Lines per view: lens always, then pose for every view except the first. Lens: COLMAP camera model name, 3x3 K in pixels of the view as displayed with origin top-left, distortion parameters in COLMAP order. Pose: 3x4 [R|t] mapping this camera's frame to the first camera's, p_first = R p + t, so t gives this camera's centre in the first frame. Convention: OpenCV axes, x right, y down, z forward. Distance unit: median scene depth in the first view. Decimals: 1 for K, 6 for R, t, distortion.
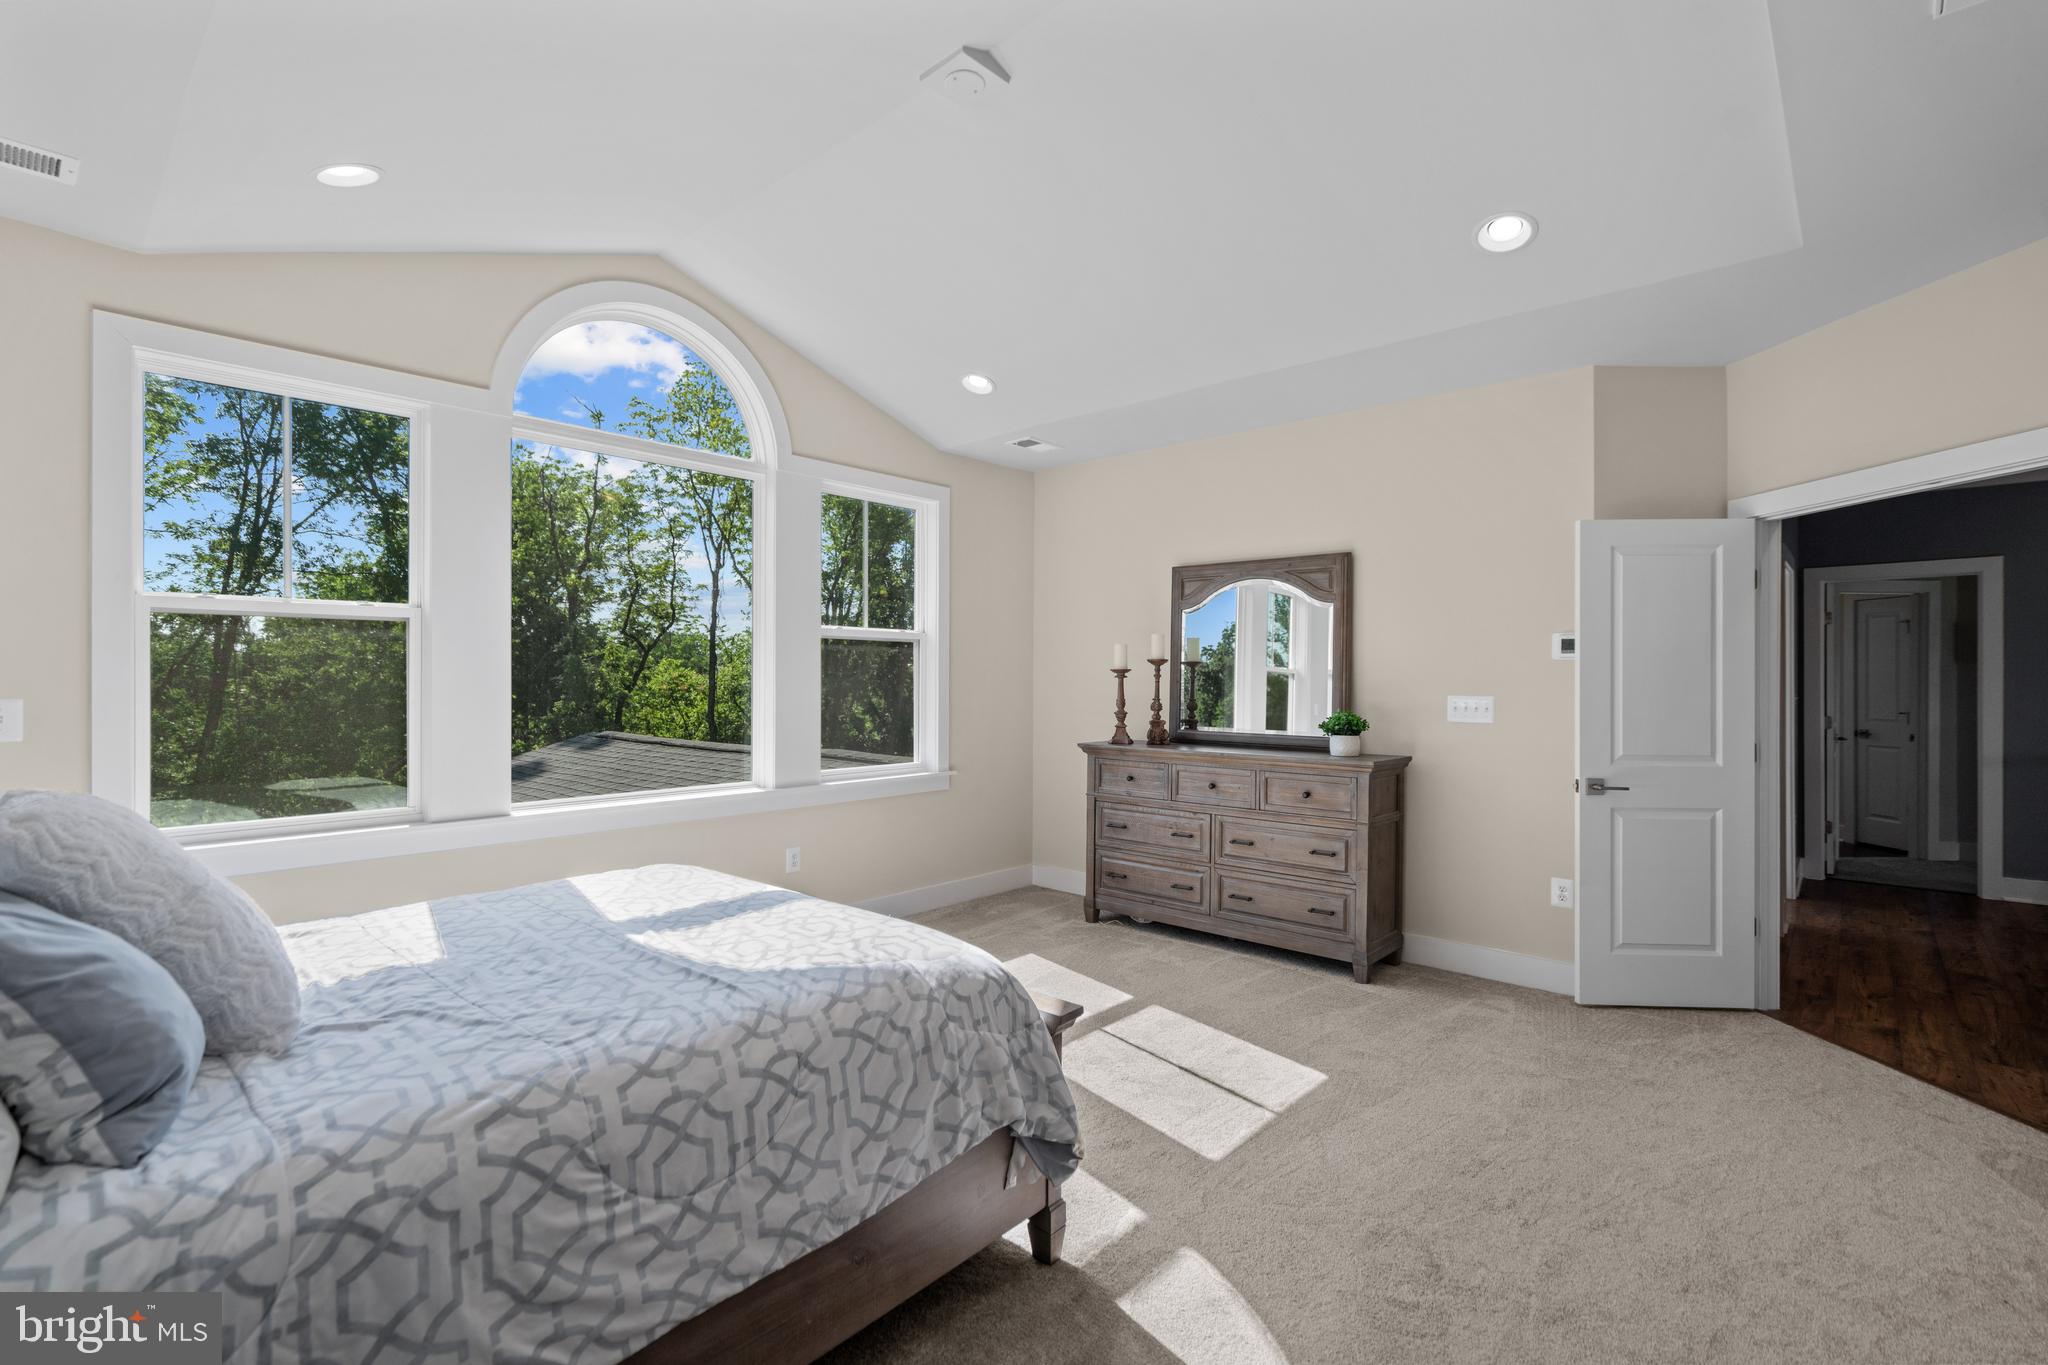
lens RADIAL K [[939.8, 0, 1033.7], [0, 939.8, 680.3], [0, 0, 1]] dist [0.000191, 0.000937]
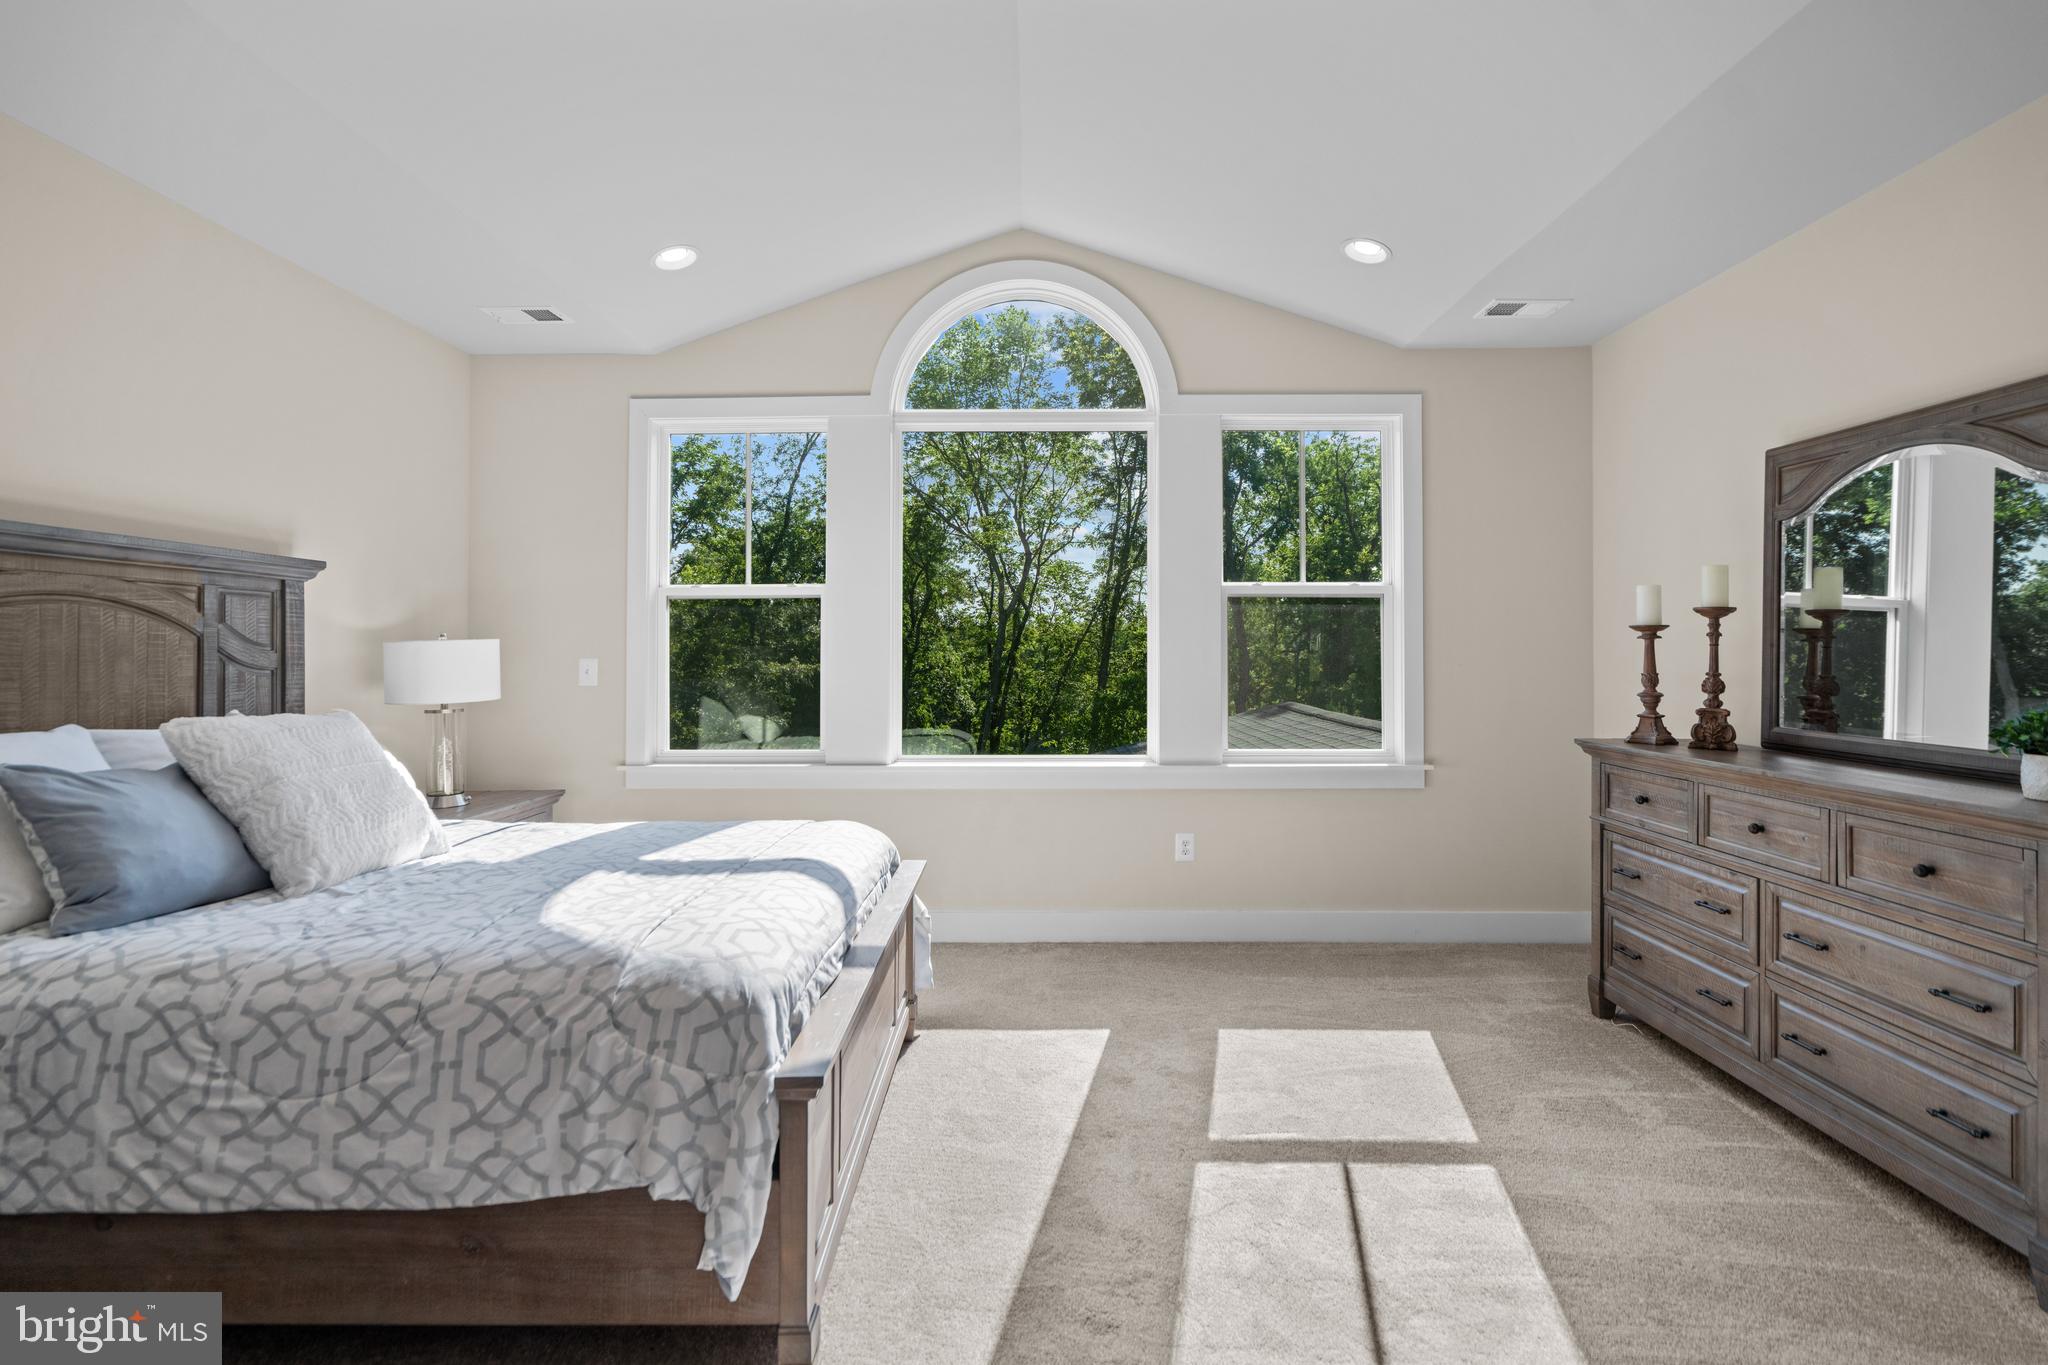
lens RADIAL K [[956.8, 0, 1024.9], [0, 956.8, 634.5], [0, 0, 1]] dist [0.004181, -0.000473]
pose [[0.649382, -0.016699, -0.760279, 0.844430], [0.001524, 0.999785, -0.020657, 0.019239], [0.760461, 0.012255, 0.649268, 0.726049]]
